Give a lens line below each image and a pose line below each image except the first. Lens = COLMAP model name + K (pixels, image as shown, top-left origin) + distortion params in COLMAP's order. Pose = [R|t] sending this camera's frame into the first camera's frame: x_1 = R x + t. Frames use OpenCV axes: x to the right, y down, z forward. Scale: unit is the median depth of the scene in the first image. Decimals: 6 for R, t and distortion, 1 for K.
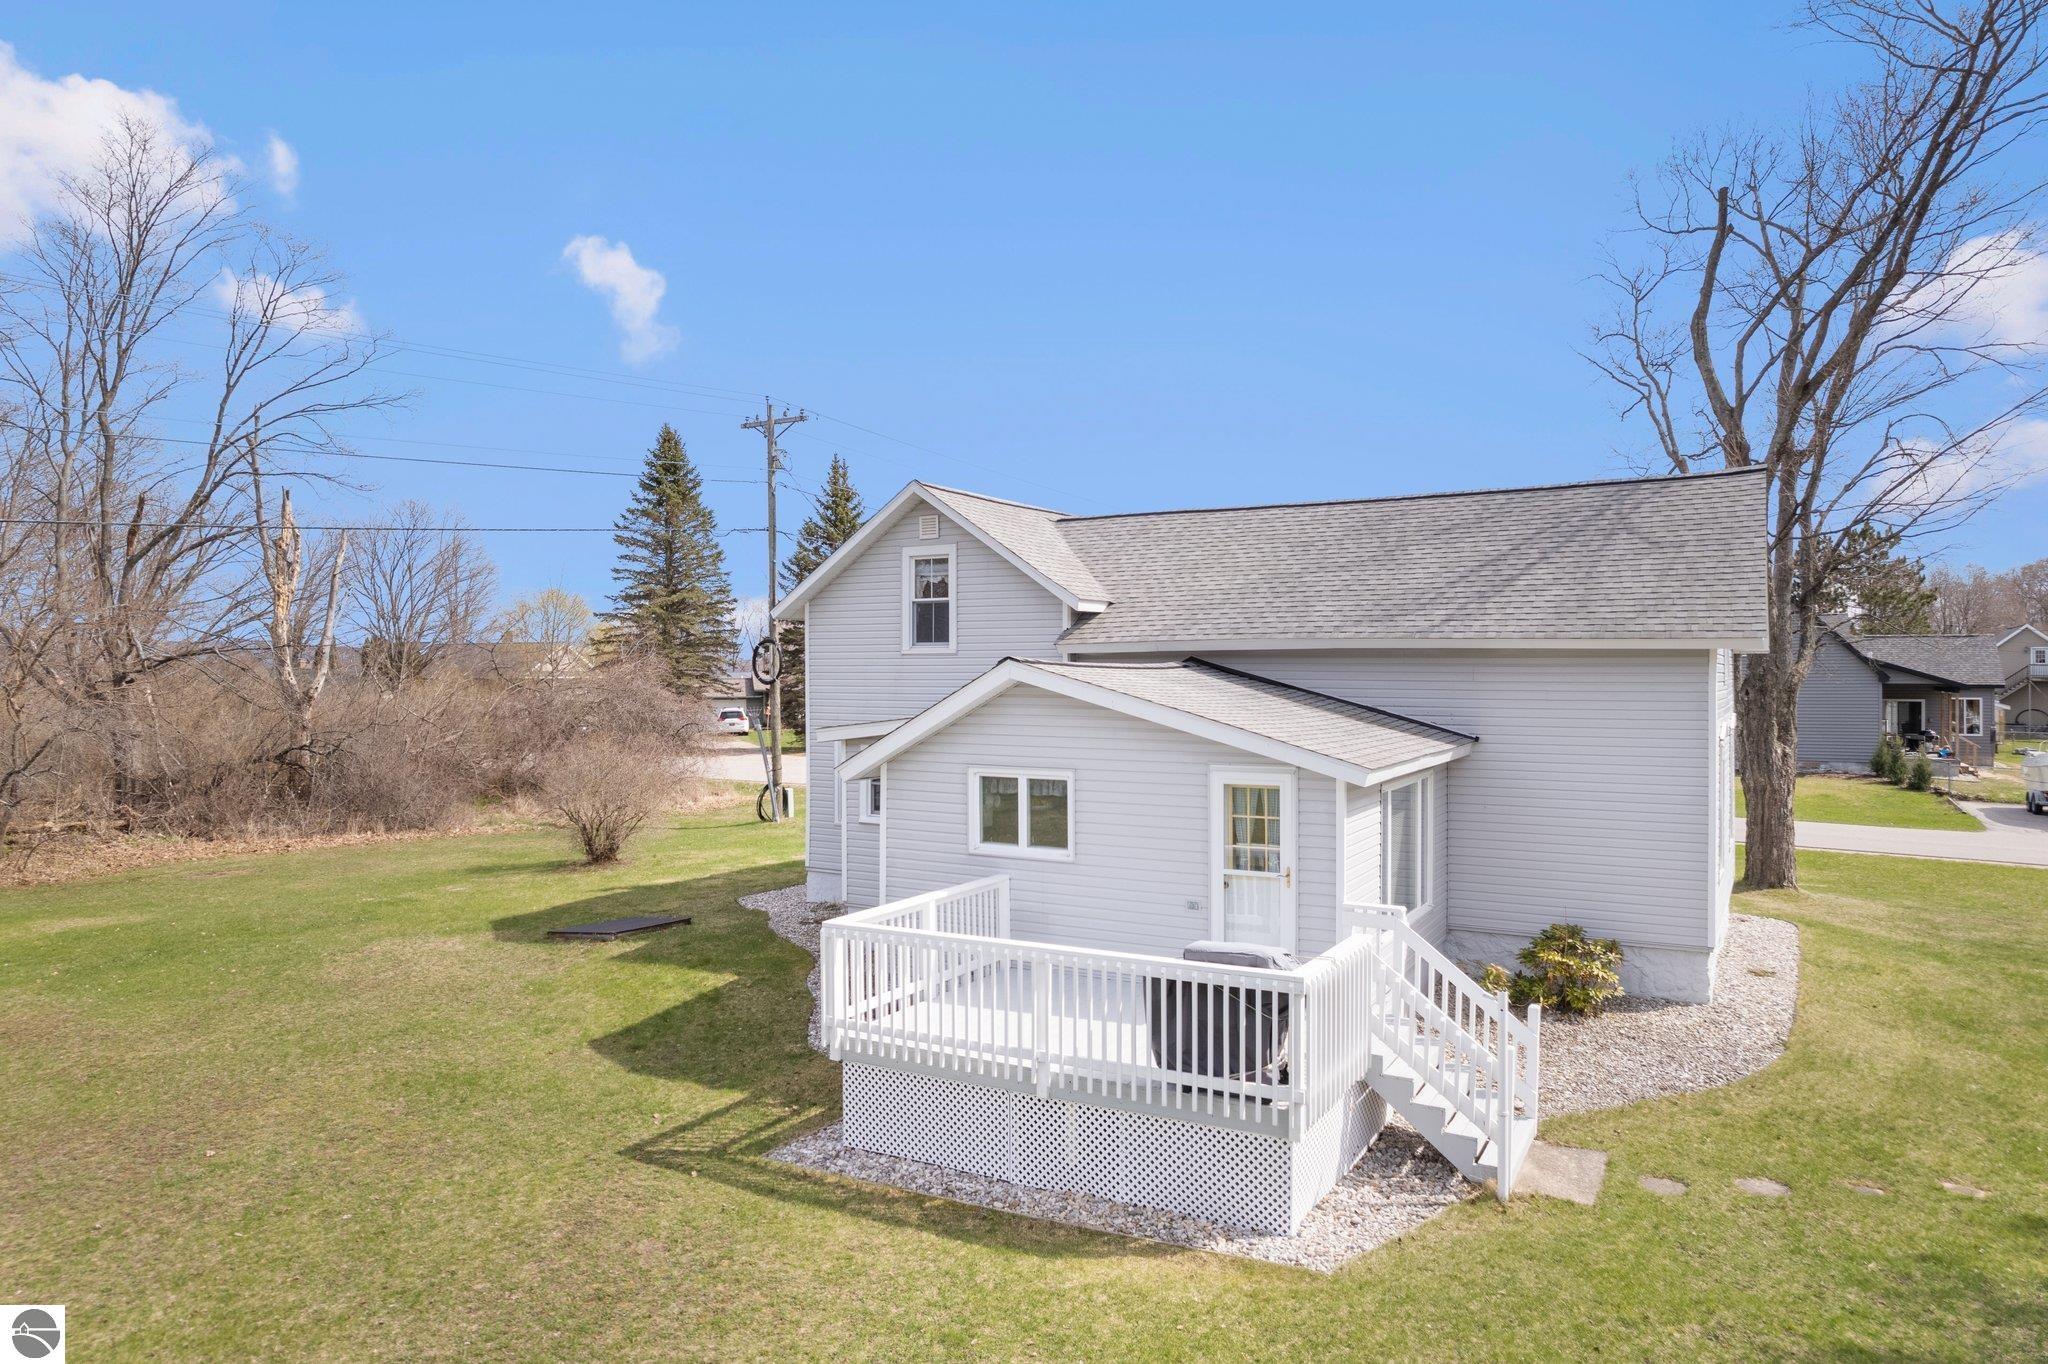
lens RADIAL K [[1283.8, 0, 1024.0], [0, 1283.8, 682.0], [0, 0, 1]] dist [-0.094947, 0.065859]
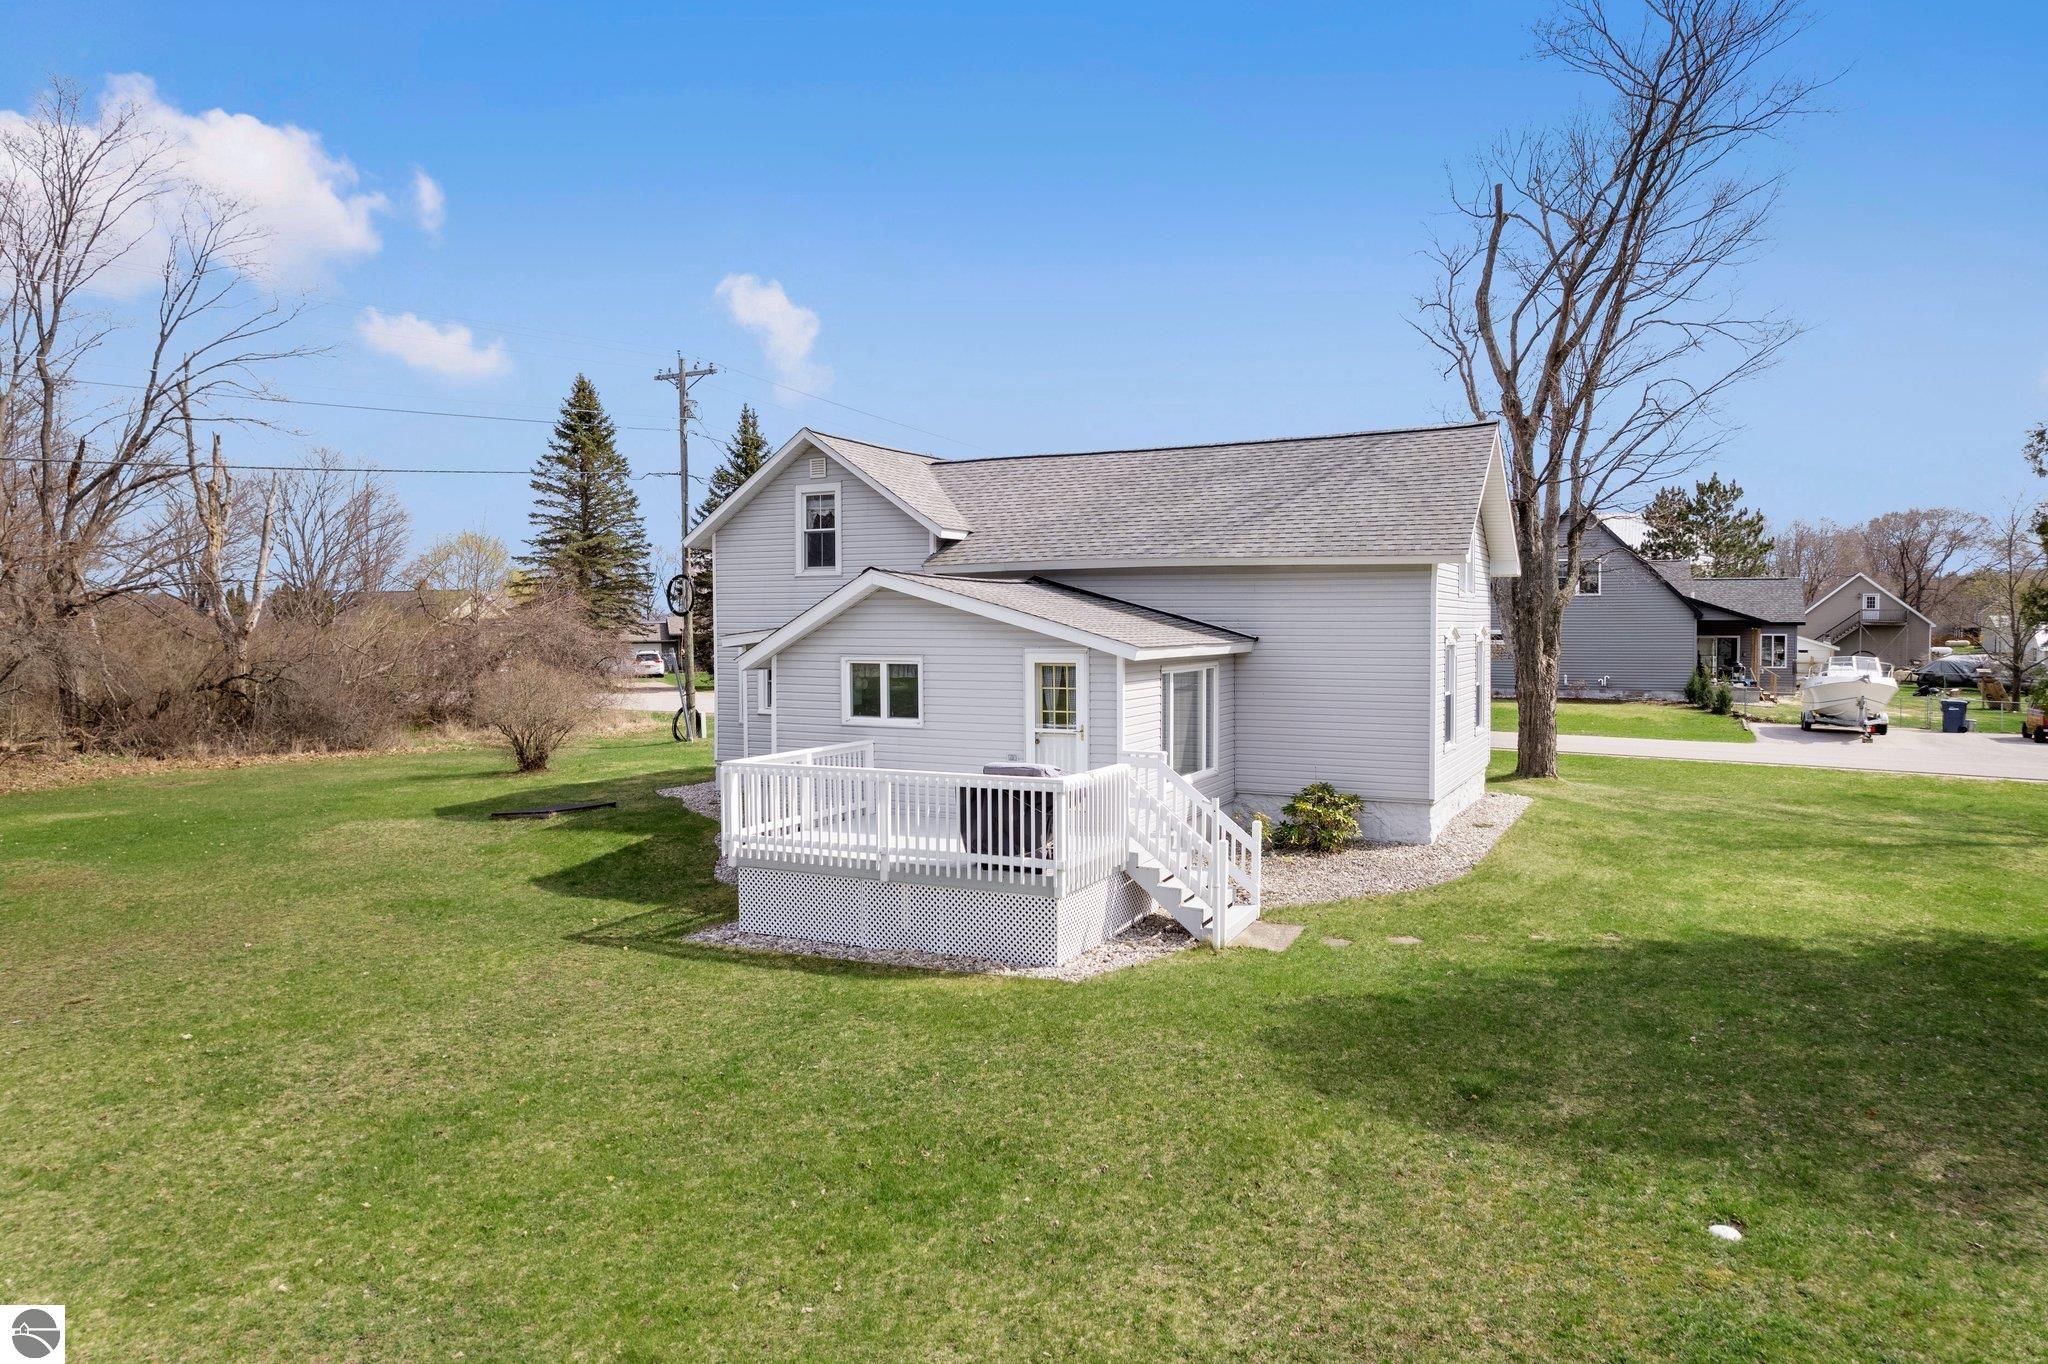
lens RADIAL K [[1283.8, 0, 1024.0], [0, 1283.8, 682.0], [0, 0, 1]] dist [-0.094947, 0.065859]
pose [[0.997986, -0.003770, 0.063316, 0.038184], [0.001431, 0.999316, 0.036944, 0.031032], [-0.063412, -0.036779, 0.997309, -0.180184]]
